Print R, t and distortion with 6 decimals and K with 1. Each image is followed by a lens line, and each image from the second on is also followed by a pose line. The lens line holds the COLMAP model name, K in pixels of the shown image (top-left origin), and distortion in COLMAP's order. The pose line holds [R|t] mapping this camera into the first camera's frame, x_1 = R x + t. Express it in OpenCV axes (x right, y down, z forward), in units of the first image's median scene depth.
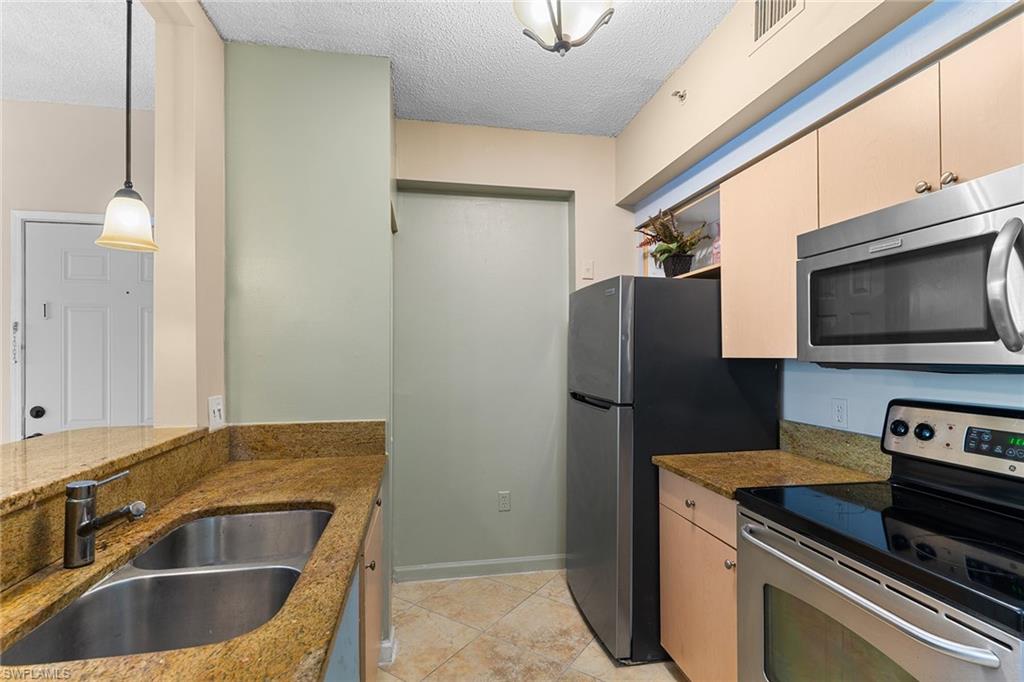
lens RADIAL K [[486.2, 0, 510.8], [0, 486.2, 345.0], [0, 0, 1]] dist [0.000630, 0.000217]
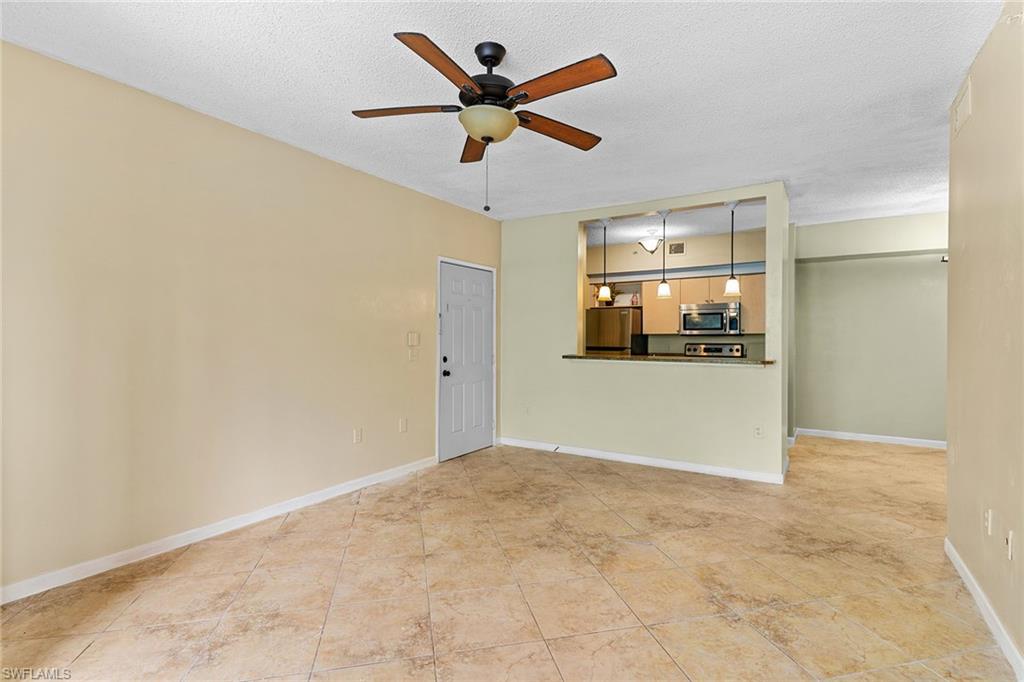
lens RADIAL K [[486.2, 0, 510.8], [0, 486.2, 345.0], [0, 0, 1]] dist [0.000630, 0.000217]
pose [[0.688973, -0.006126, 0.724762, -2.736636], [-0.012403, 0.999718, 0.020241, 0.046070], [-0.724681, -0.022934, 0.688702, -0.675822]]
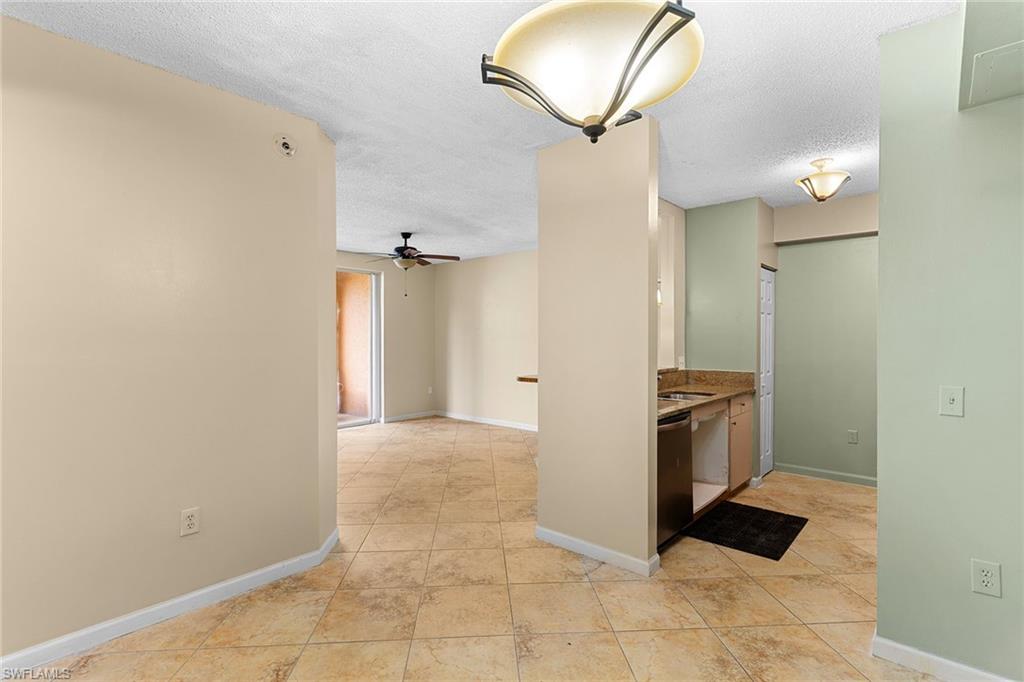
lens RADIAL K [[486.2, 0, 510.8], [0, 486.2, 345.0], [0, 0, 1]] dist [0.000630, 0.000217]
pose [[0.615060, 0.016653, -0.788305, 0.781055], [0.009039, 0.999562, 0.028169, -0.030822], [0.788429, -0.024451, 0.614640, -1.161266]]
